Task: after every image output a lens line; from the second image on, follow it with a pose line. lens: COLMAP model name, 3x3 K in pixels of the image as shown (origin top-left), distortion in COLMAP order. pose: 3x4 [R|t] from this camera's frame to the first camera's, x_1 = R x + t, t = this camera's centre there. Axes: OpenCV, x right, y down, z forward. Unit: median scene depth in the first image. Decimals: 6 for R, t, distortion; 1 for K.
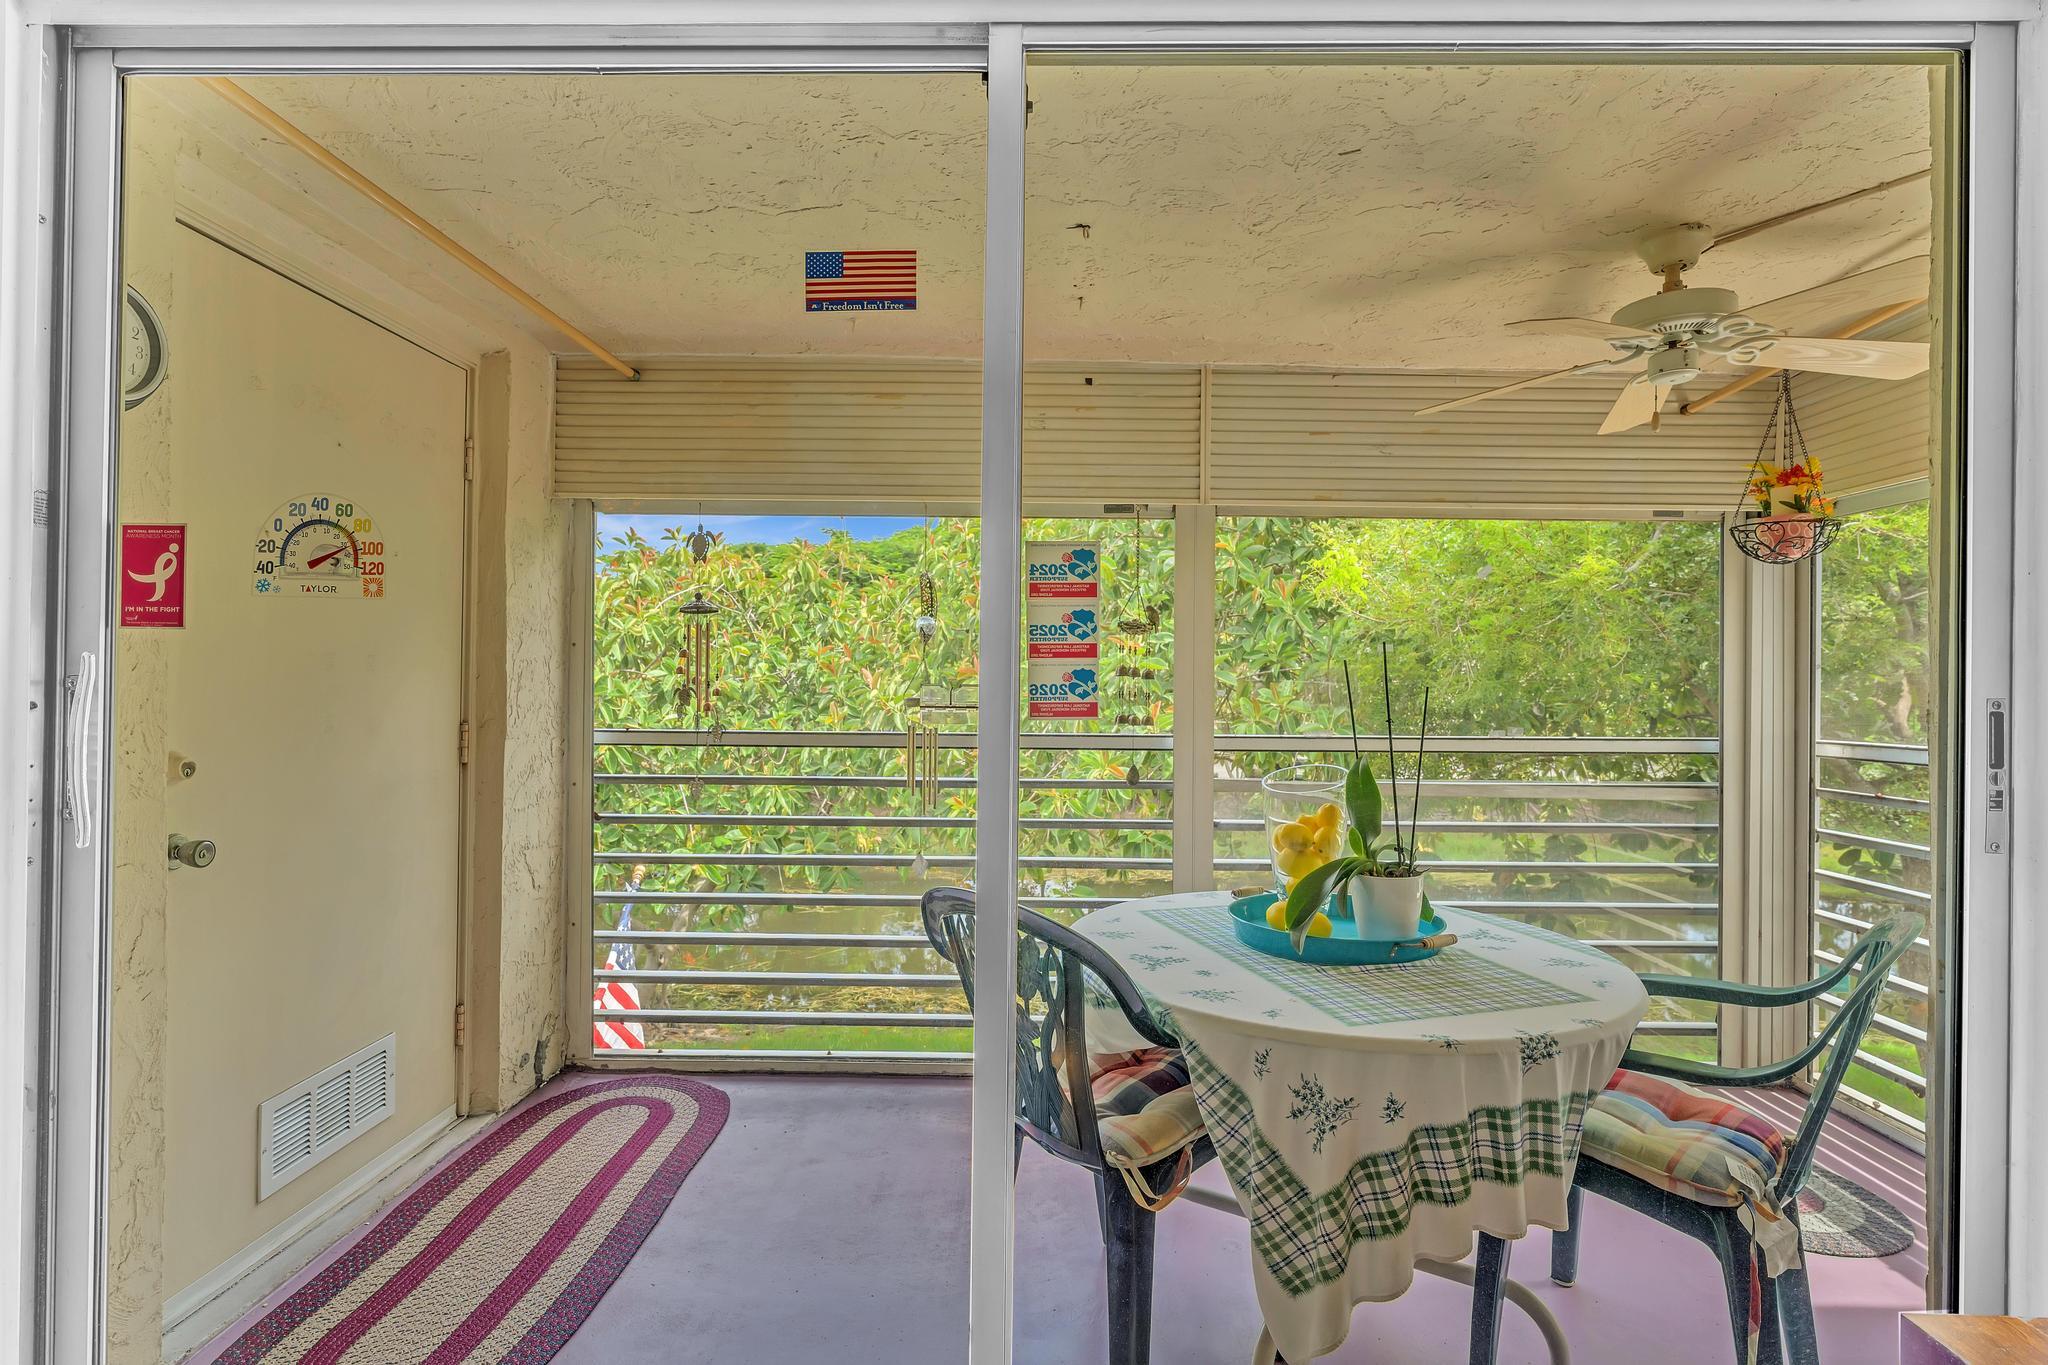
lens RADIAL K [[965.0, 0, 1020.7], [0, 965.0, 678.9], [0, 0, 1]] dist [0.000795, 0.000426]
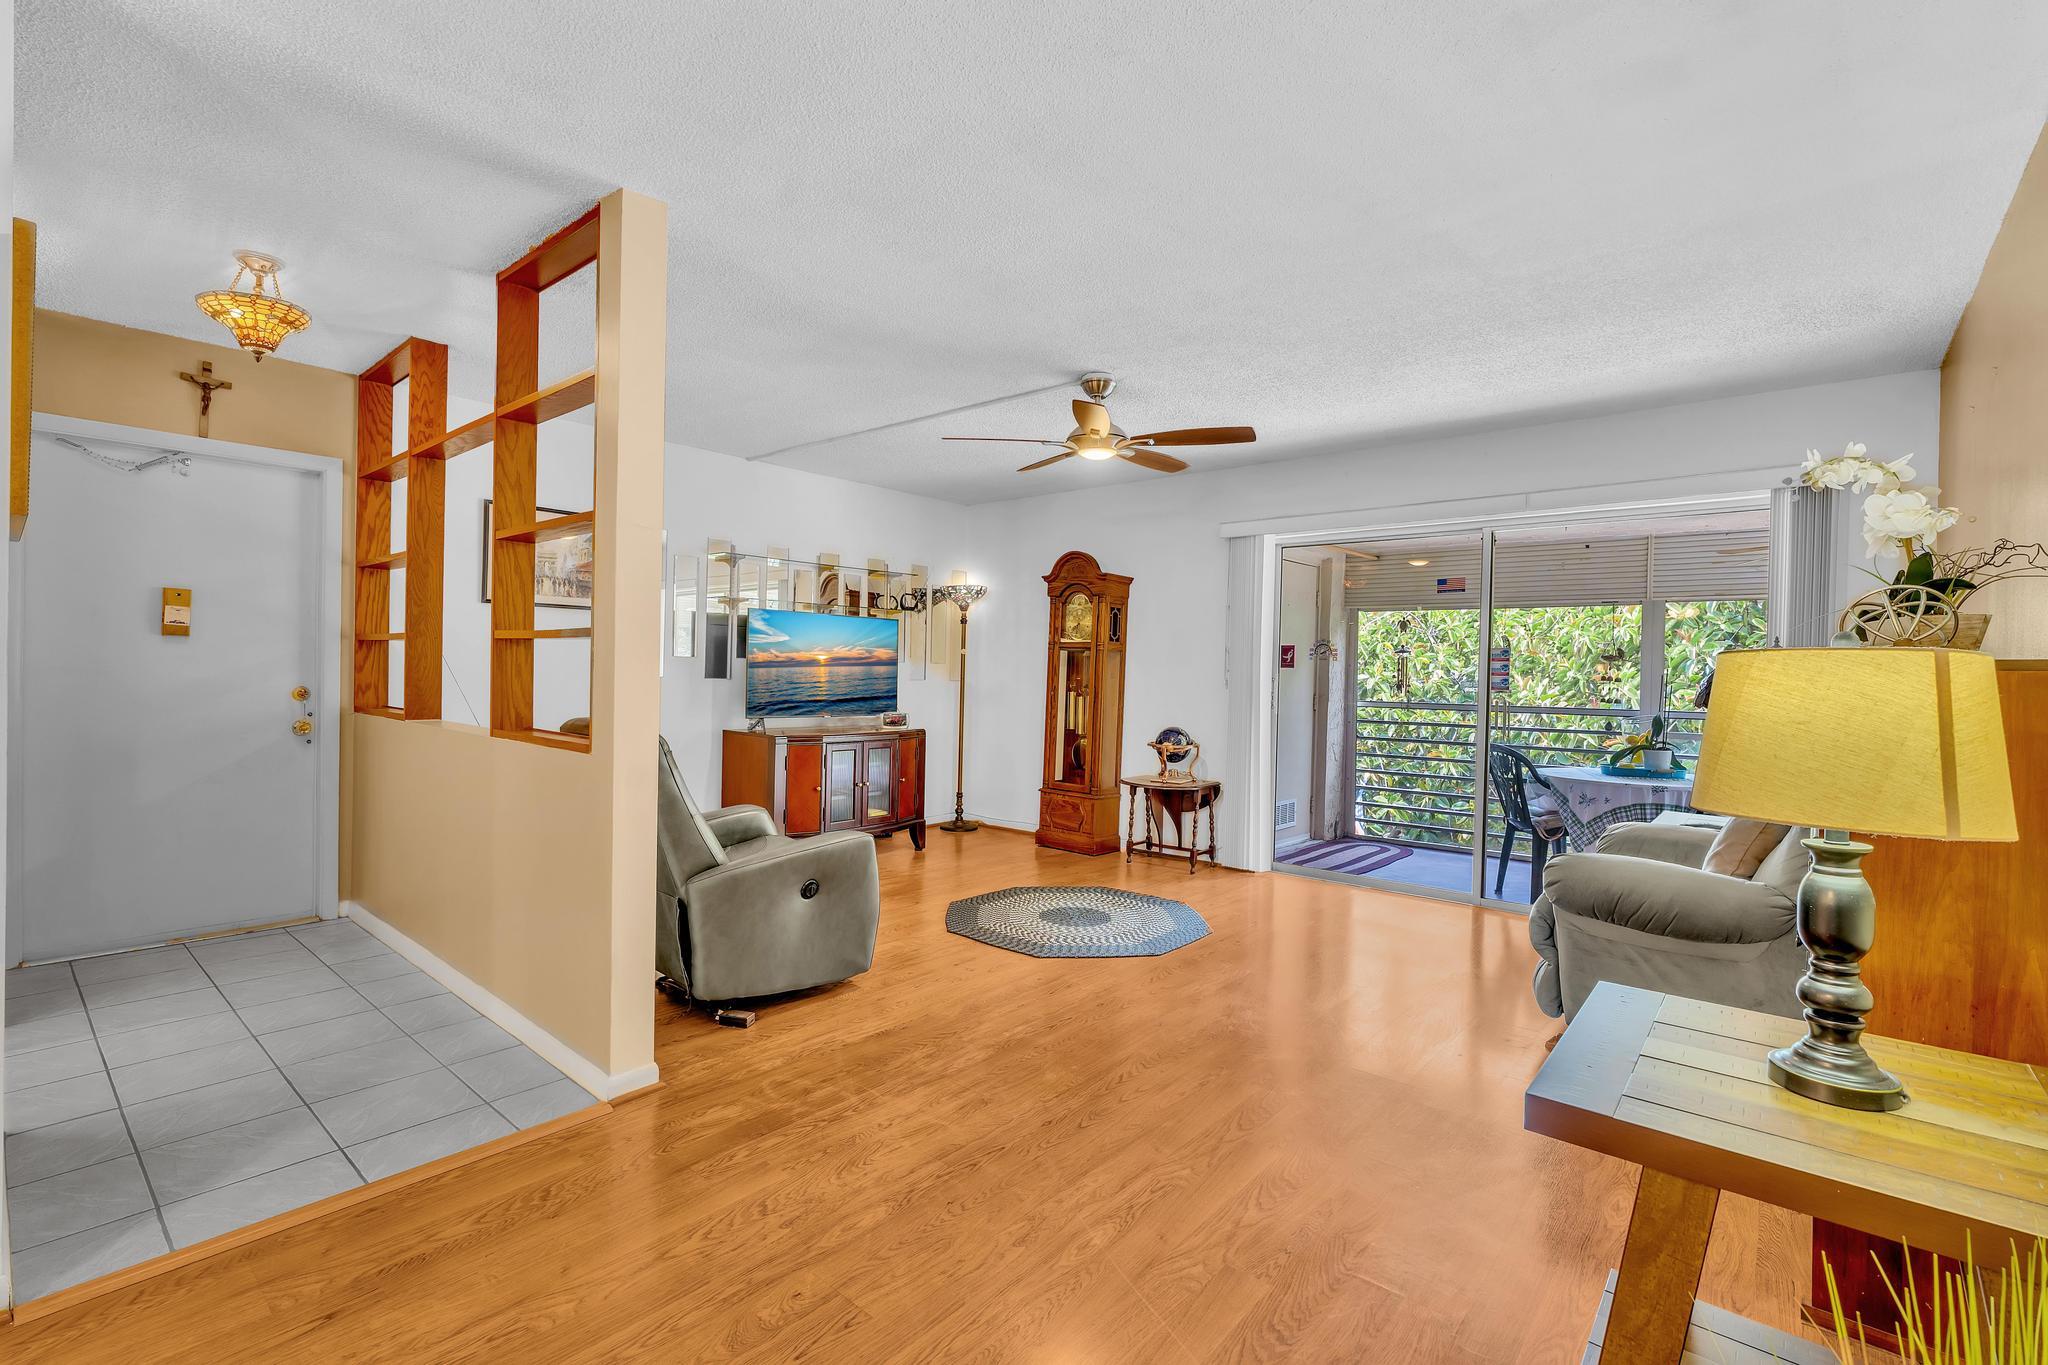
lens RADIAL K [[915.8, 0, 1020.6], [0, 915.8, 682.5], [0, 0, 1]] dist [-0.004915, 0.000588]
pose [[0.767700, 0.011809, -0.640700, 0.438654], [-0.009492, 0.999930, 0.007056, -0.000127], [0.640739, 0.000664, 0.767759, -1.499429]]
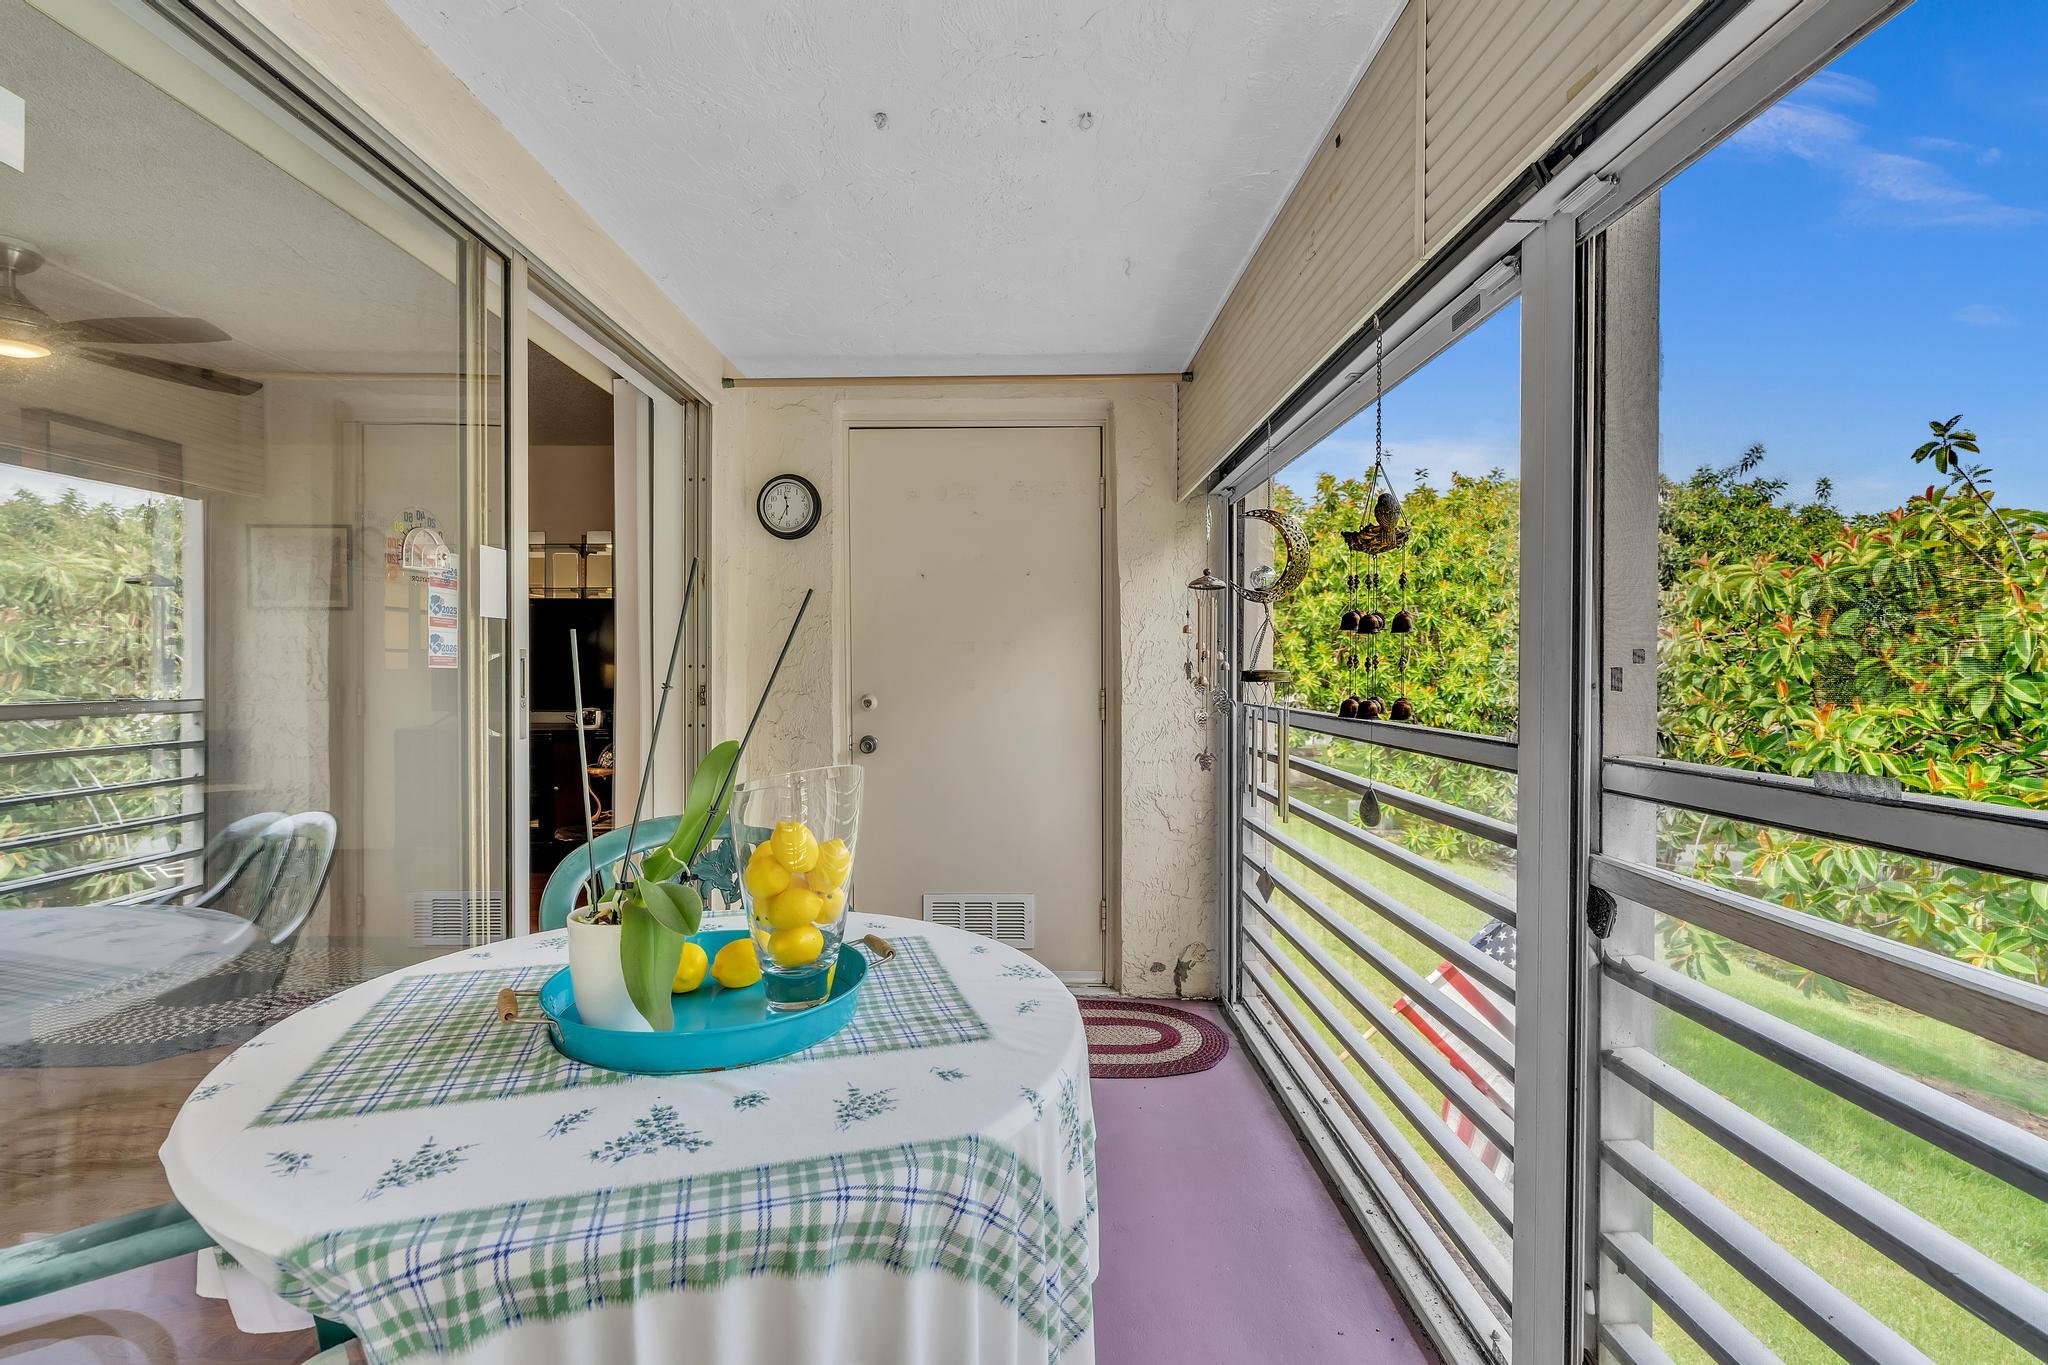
lens RADIAL K [[922.9, 0, 1021.6], [0, 922.9, 684.1], [0, 0, 1]] dist [-0.001669, 0.001430]
pose [[0.020878, 0.007251, -0.999756, 0.679381], [0.000704, 0.999973, 0.007267, 0.026953], [0.999782, -0.000855, 0.020872, 0.834569]]
